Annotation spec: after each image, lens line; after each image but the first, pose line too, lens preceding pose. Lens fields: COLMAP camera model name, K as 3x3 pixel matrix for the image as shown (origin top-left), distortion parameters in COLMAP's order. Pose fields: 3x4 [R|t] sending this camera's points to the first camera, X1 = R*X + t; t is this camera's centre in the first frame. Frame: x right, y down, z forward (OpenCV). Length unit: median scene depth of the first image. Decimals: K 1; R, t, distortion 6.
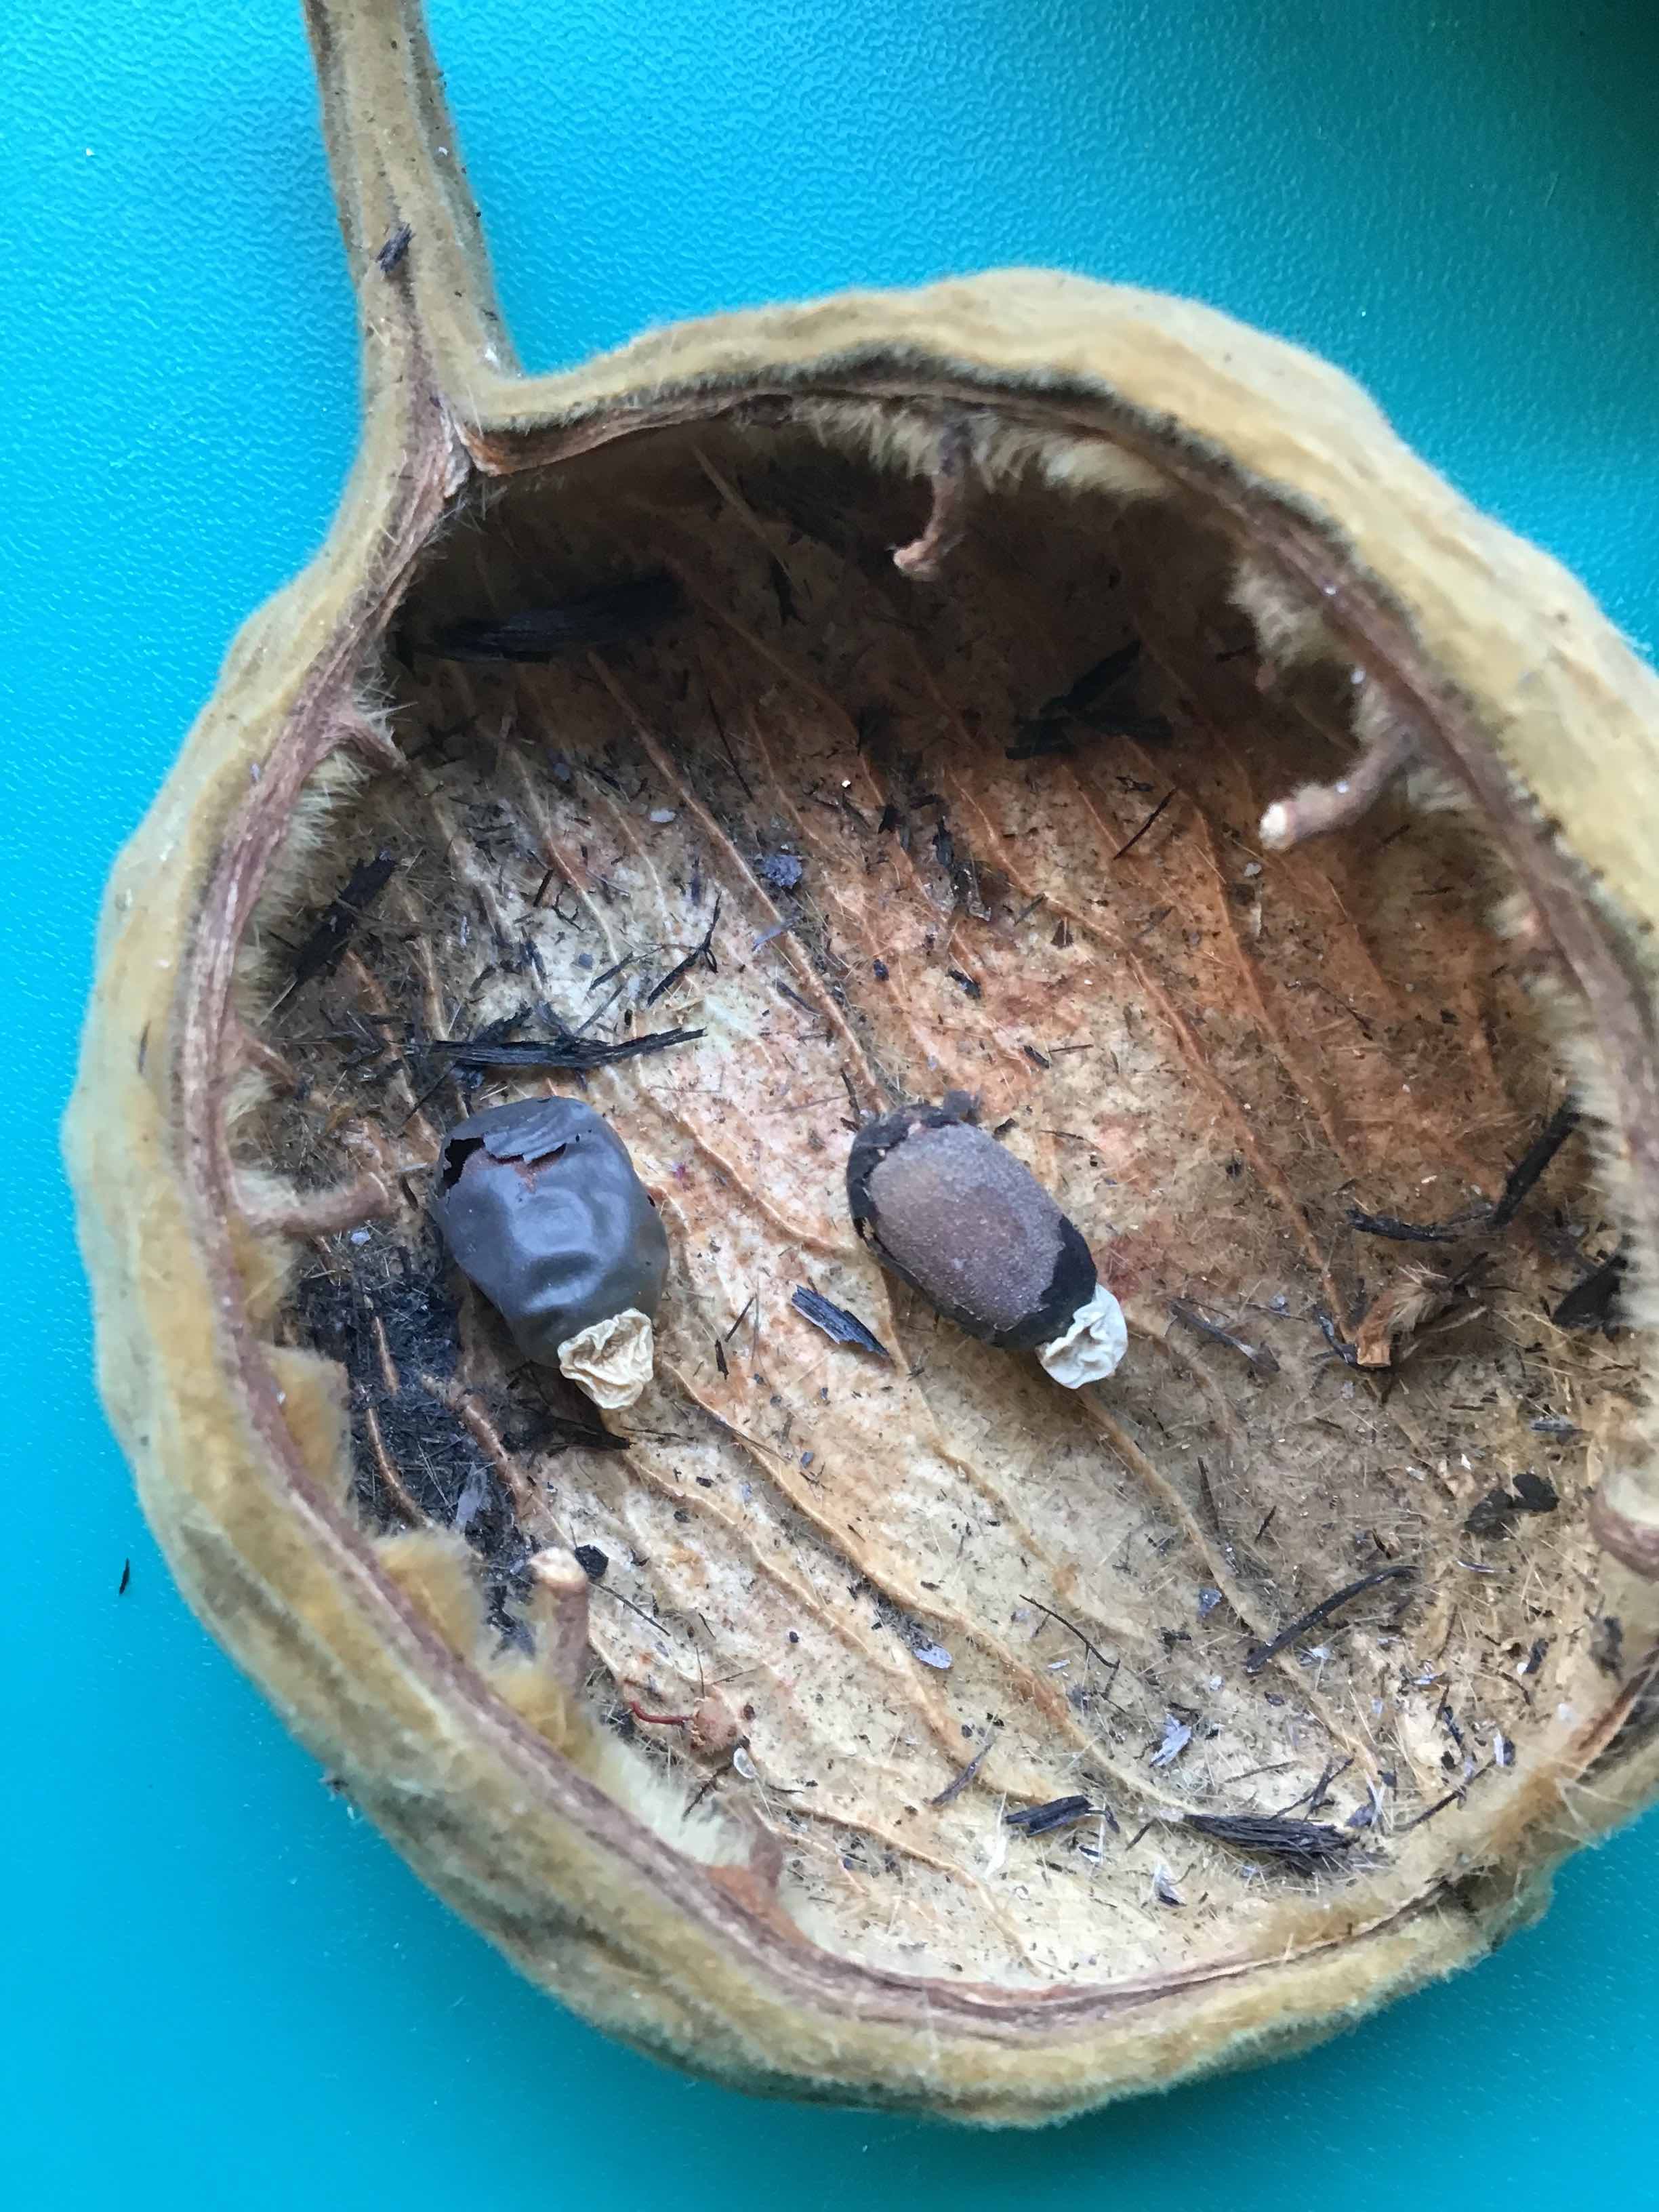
lens RADIAL K [[1687.6, 0, 810.9], [0, 1687.6, 1113.0], [0, 0, 1]] dist [0.063309, -0.154112]
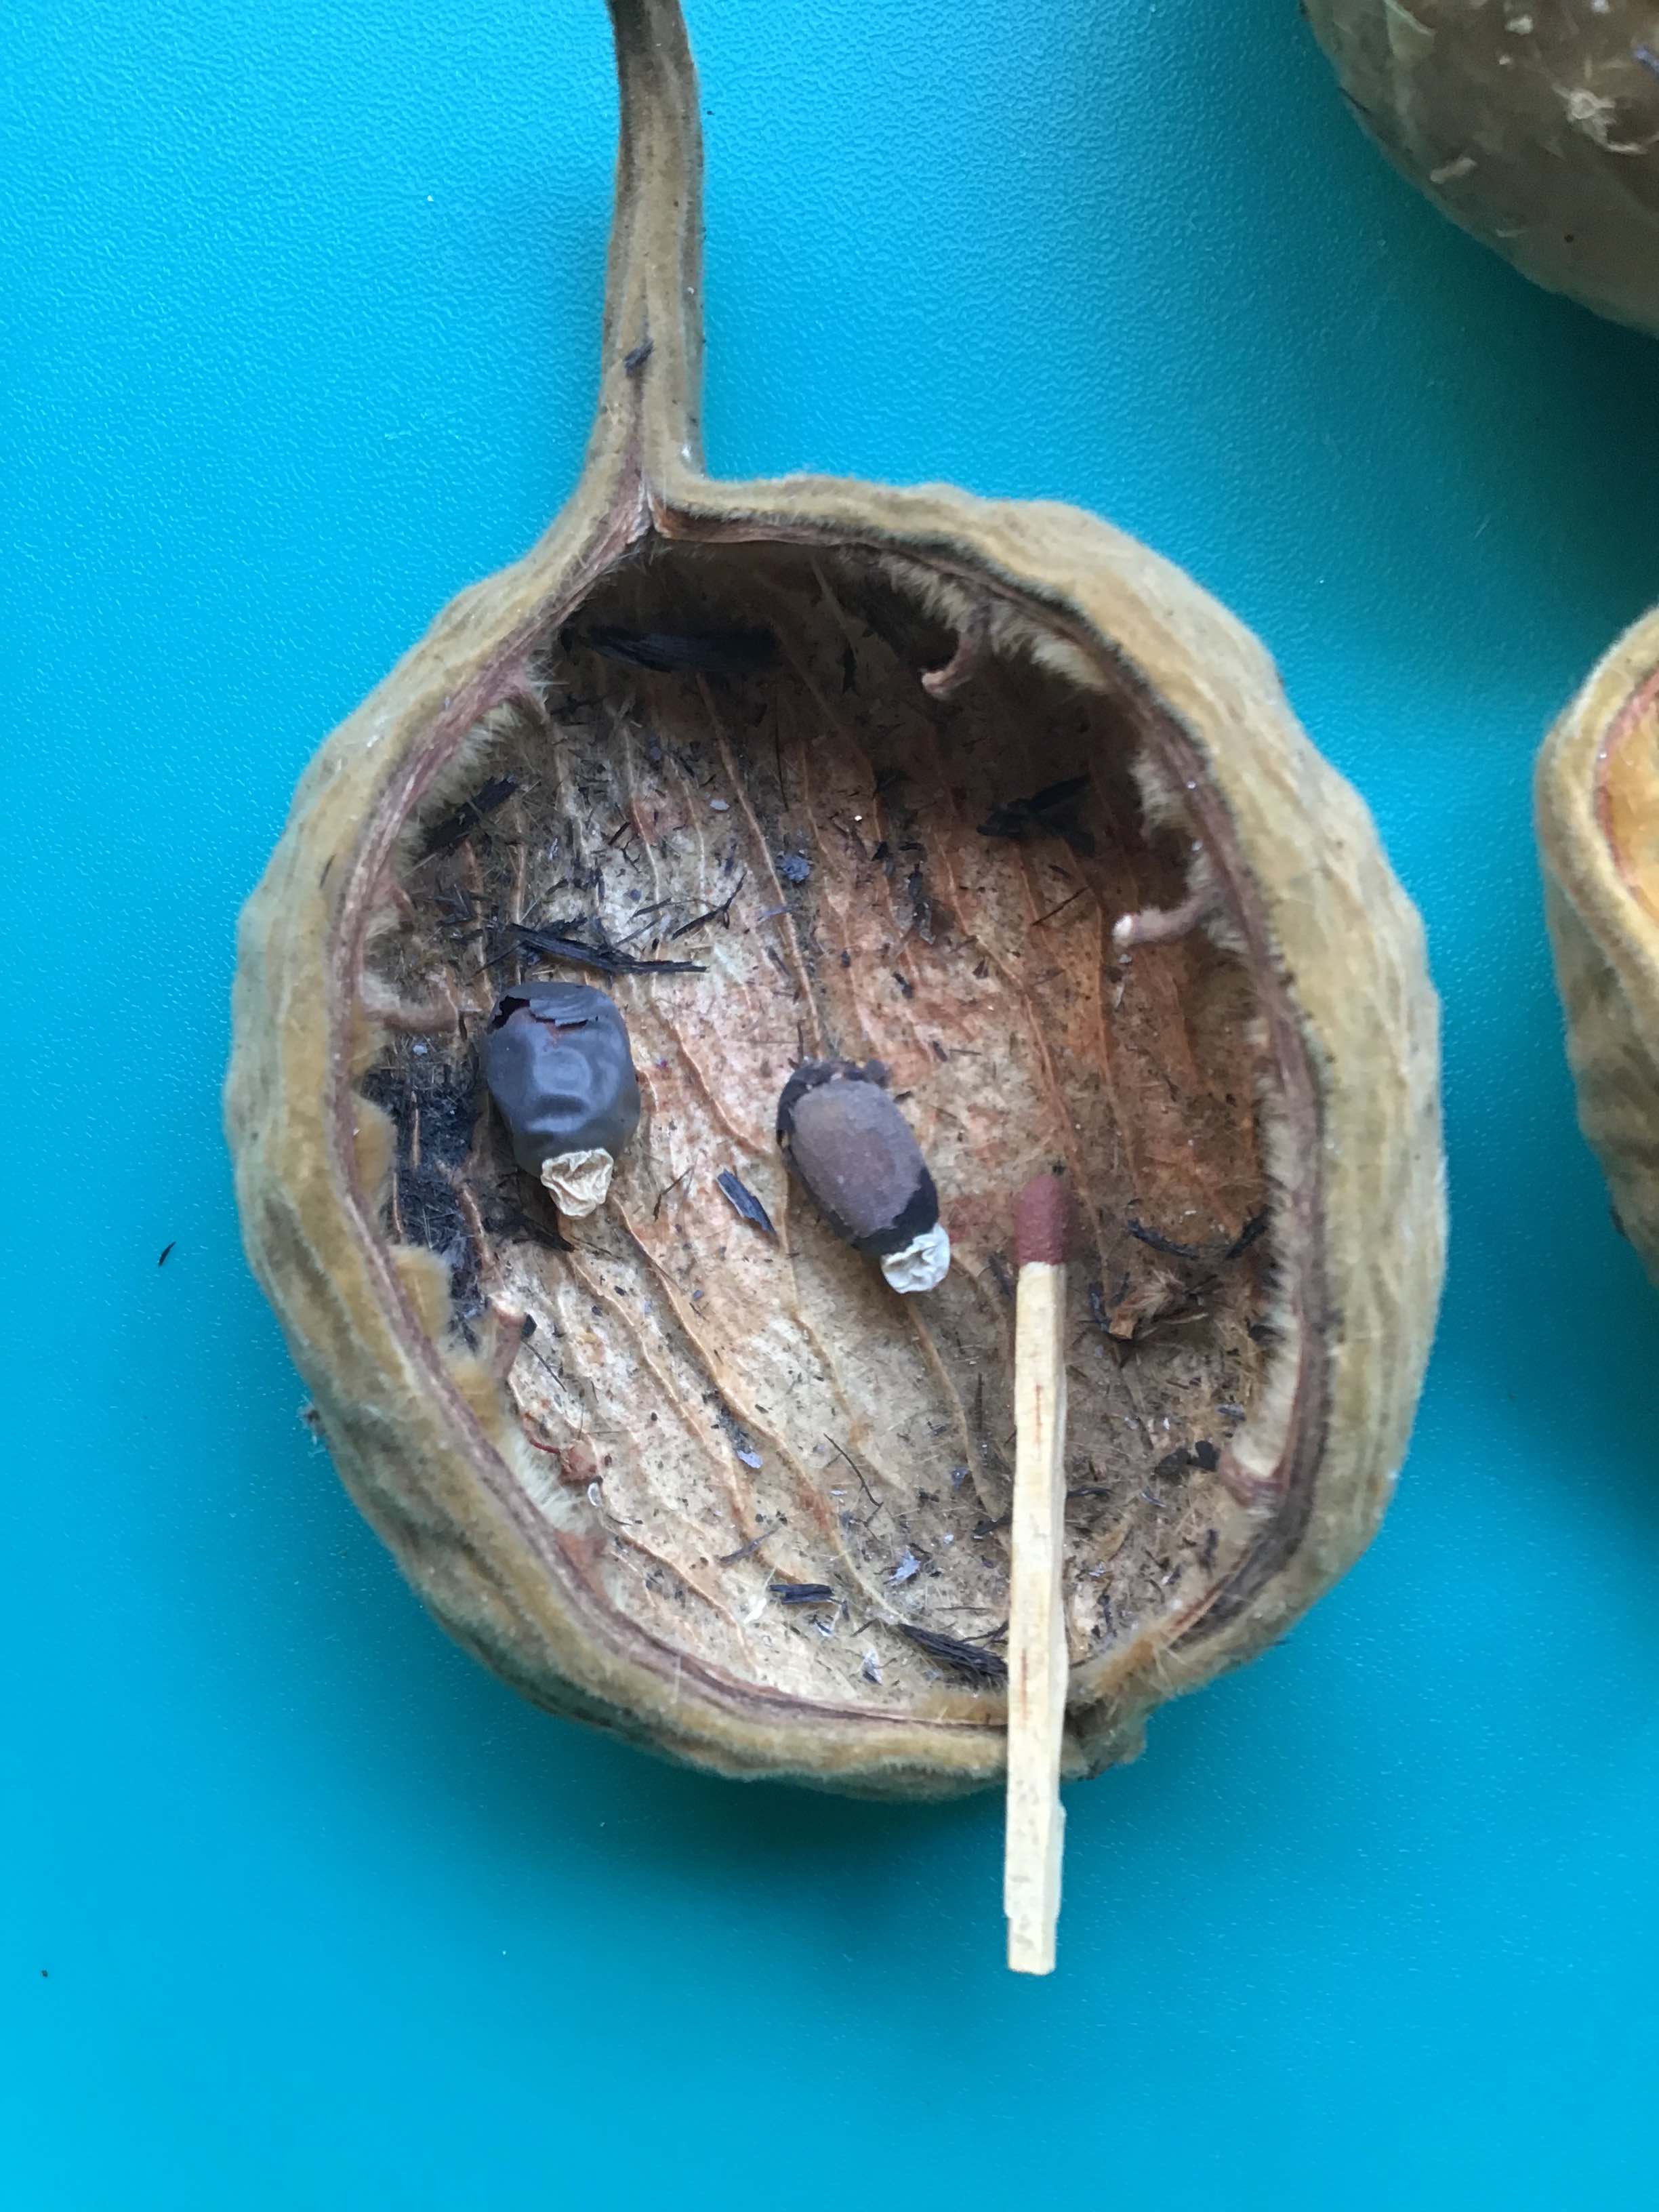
lens RADIAL K [[1687.6, 0, 810.9], [0, 1687.6, 1113.0], [0, 0, 1]] dist [0.063309, -0.154112]
pose [[0.964894, 0.262418, 0.010751, 0.032657], [-0.262463, 0.964938, 0.002934, 0.037774], [-0.009604, -0.005652, 0.999938, -0.352711]]
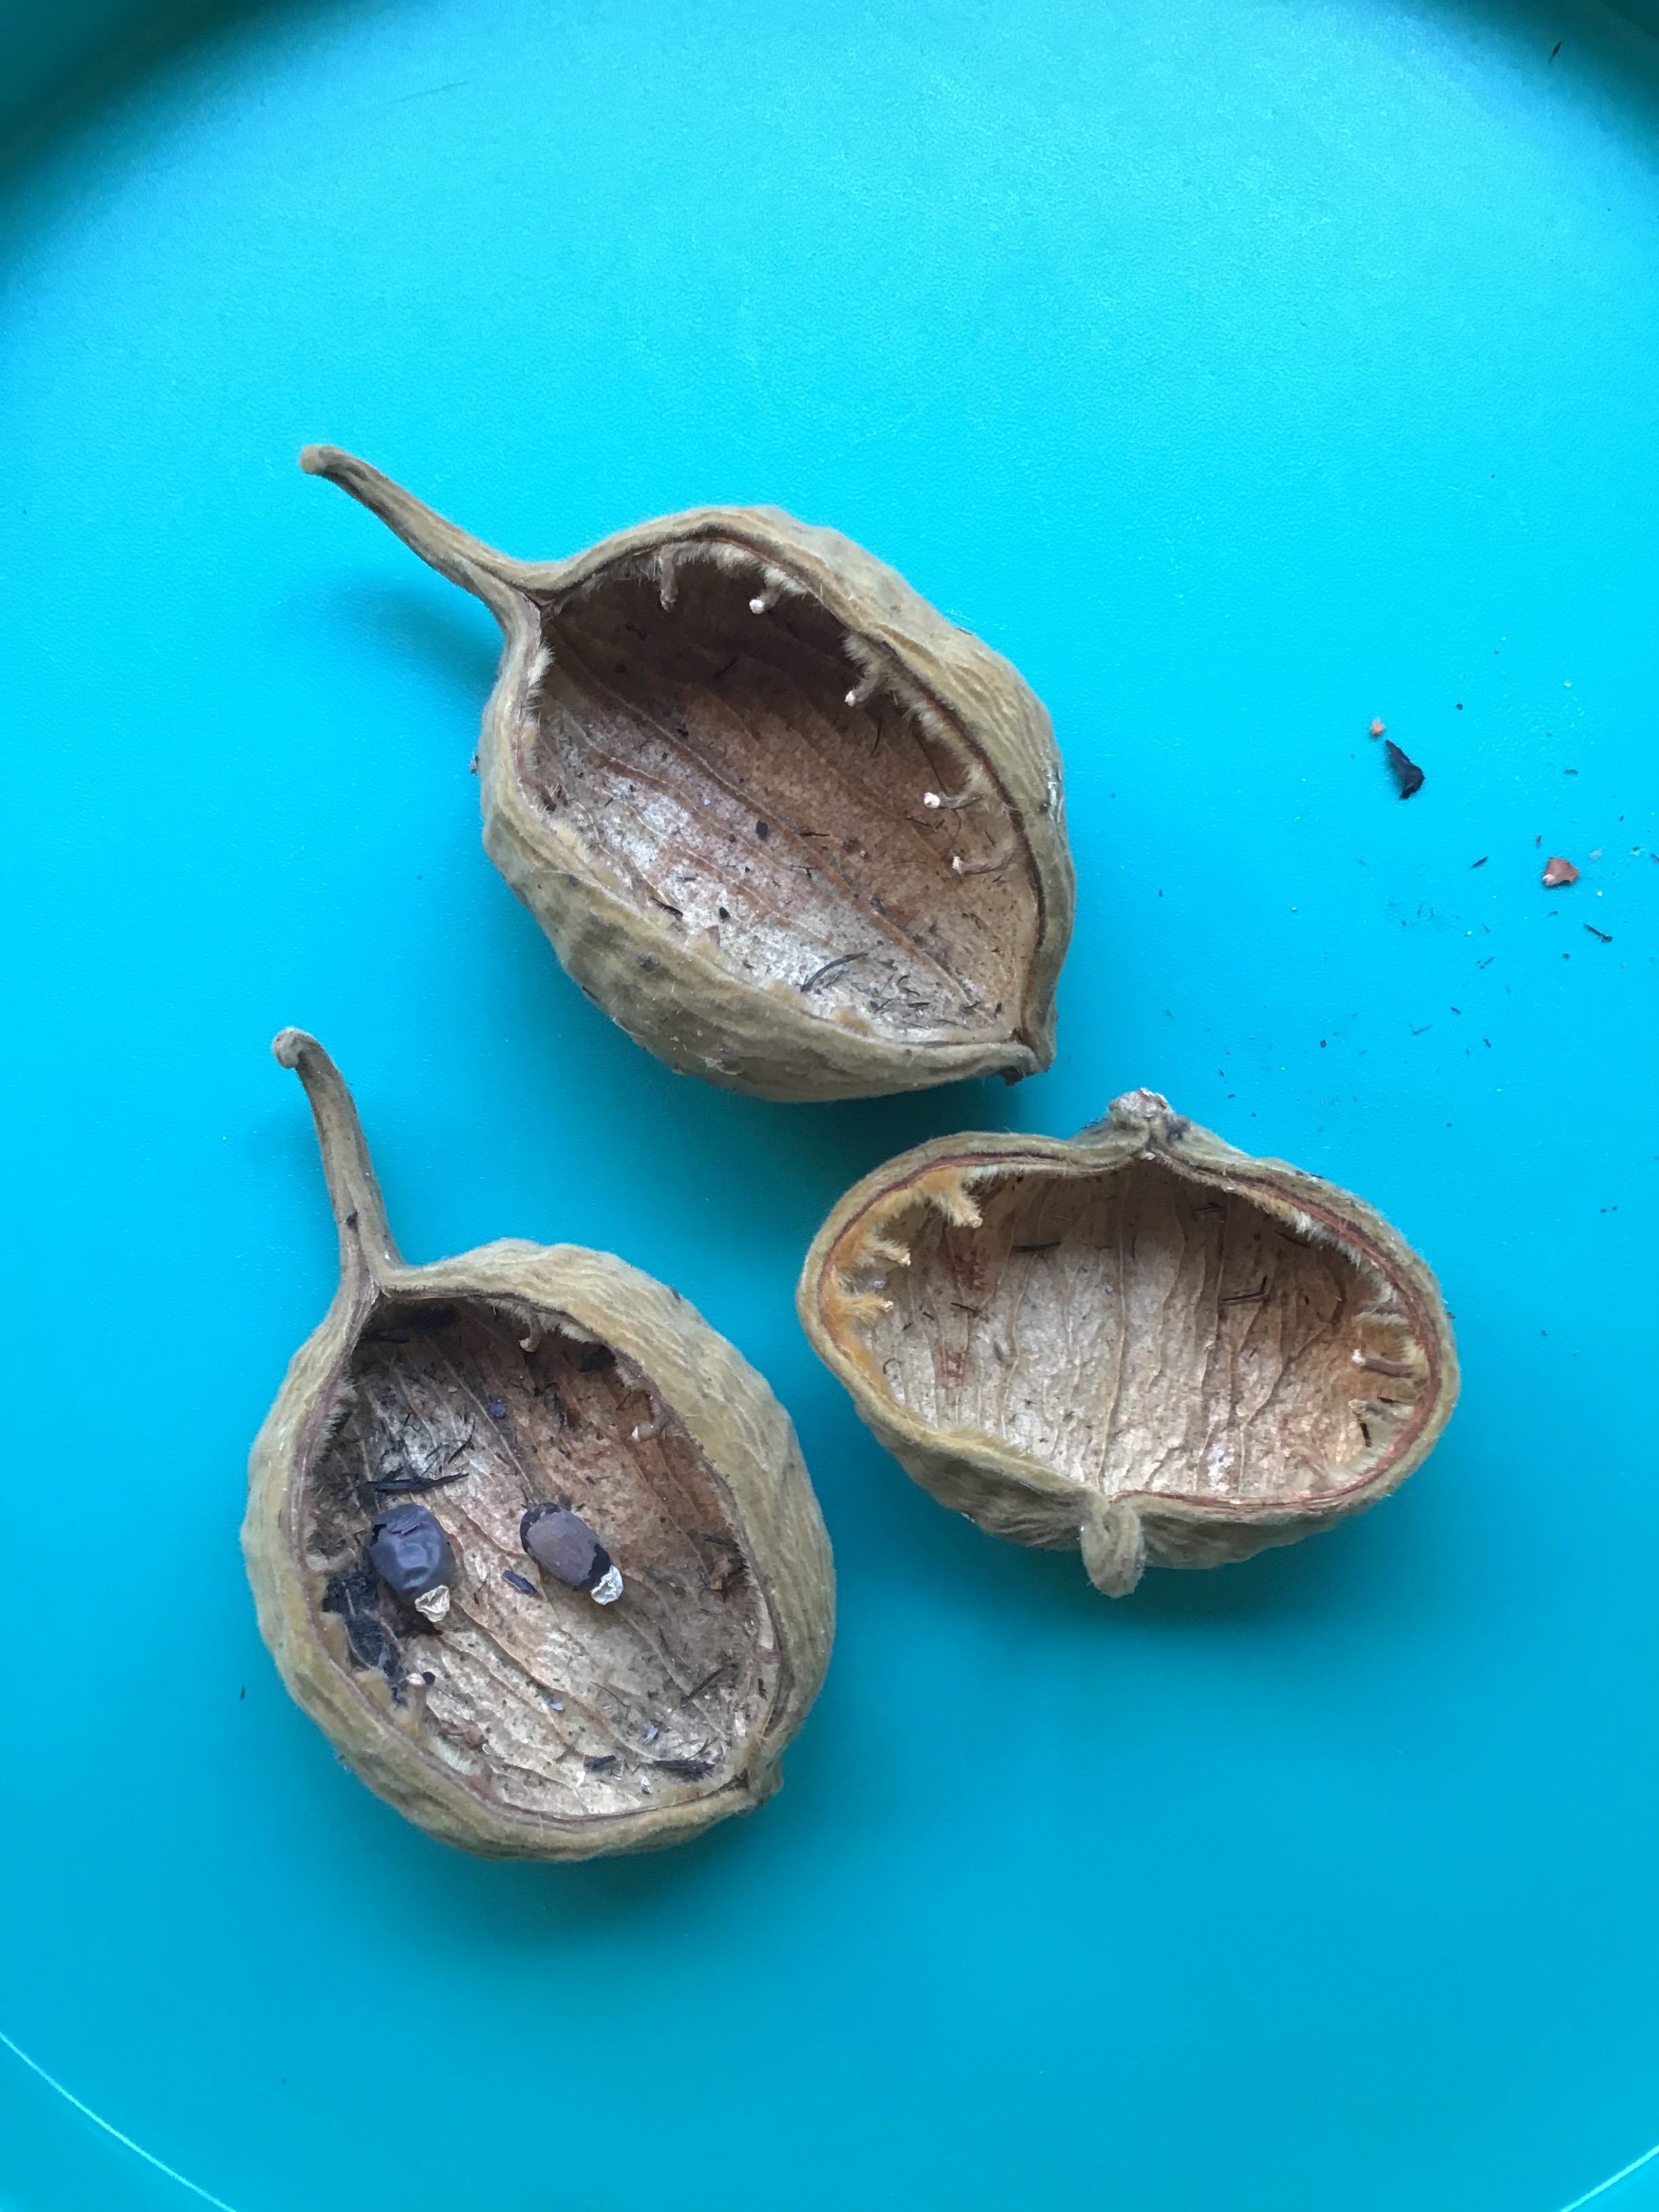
lens RADIAL K [[1687.6, 0, 810.9], [0, 1687.6, 1113.0], [0, 0, 1]] dist [0.063309, -0.154112]
pose [[0.996786, -0.025979, 0.075778, 0.298777], [0.030275, 0.997966, -0.056103, -0.468303], [-0.074167, 0.058217, 0.995545, -1.813653]]
